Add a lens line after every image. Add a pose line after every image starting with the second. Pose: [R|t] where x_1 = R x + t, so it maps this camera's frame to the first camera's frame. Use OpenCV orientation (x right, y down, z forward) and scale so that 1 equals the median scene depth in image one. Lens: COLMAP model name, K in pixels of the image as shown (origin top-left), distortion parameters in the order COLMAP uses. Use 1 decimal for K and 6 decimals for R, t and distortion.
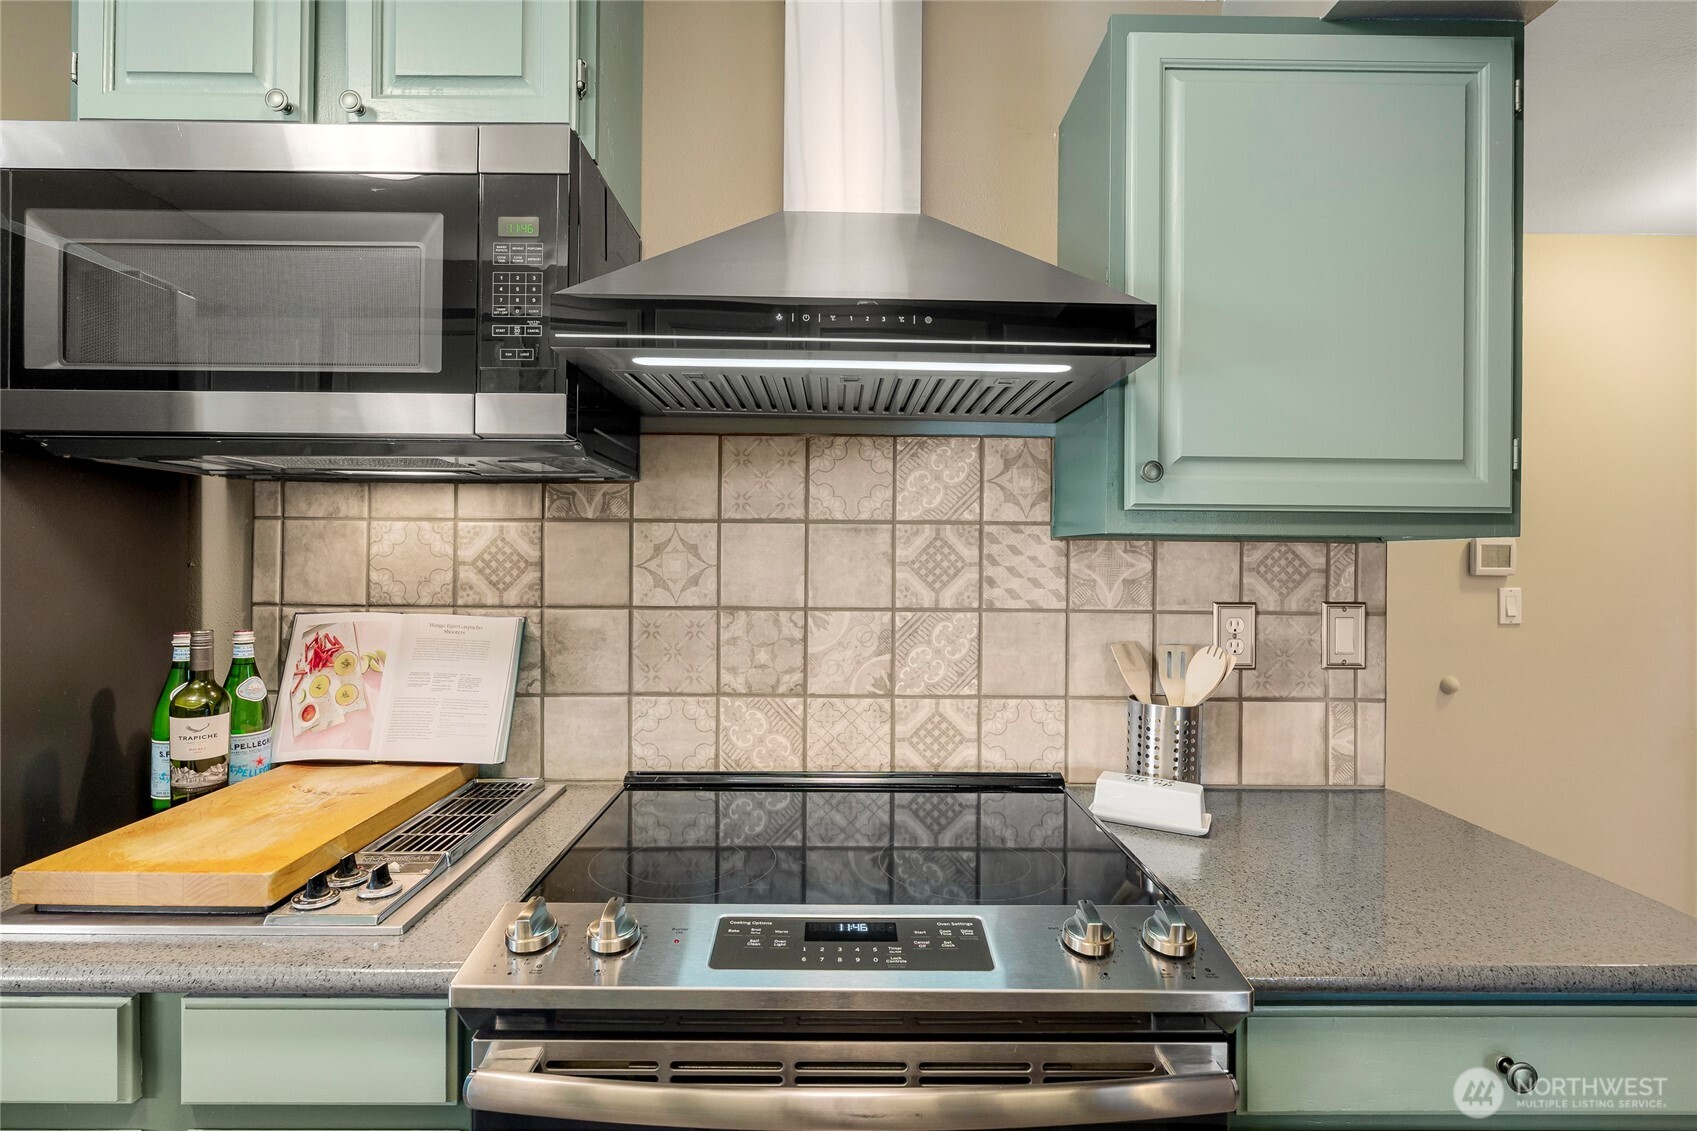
lens RADIAL K [[829.6, 0, 849.7], [0, 829.6, 554.1], [0, 0, 1]] dist [-0.014494, 0.002253]
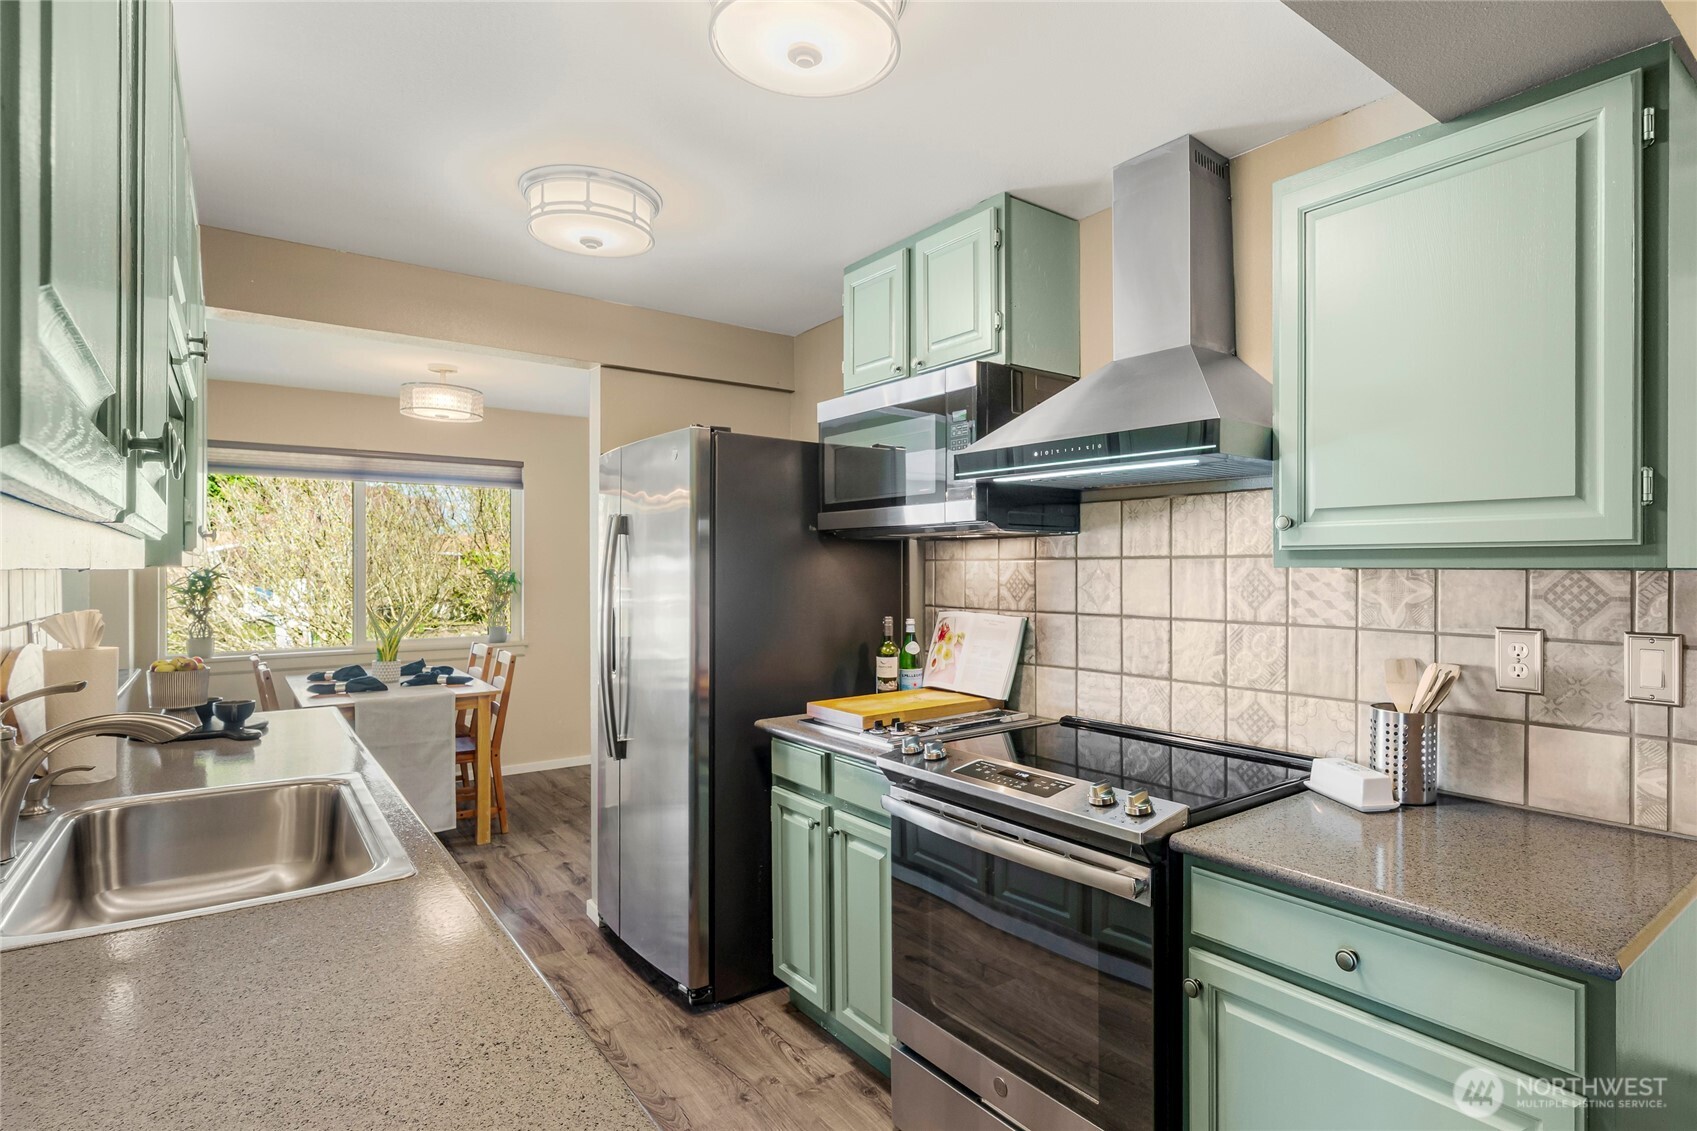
lens RADIAL K [[829.6, 0, 845.6], [0, 829.6, 572.5], [0, 0, 1]] dist [-0.014494, 0.002253]
pose [[0.573926, -0.005678, -0.818888, 0.802596], [0.011041, 0.999939, 0.000805, -0.020713], [0.818833, -0.009503, 0.573953, -0.273245]]
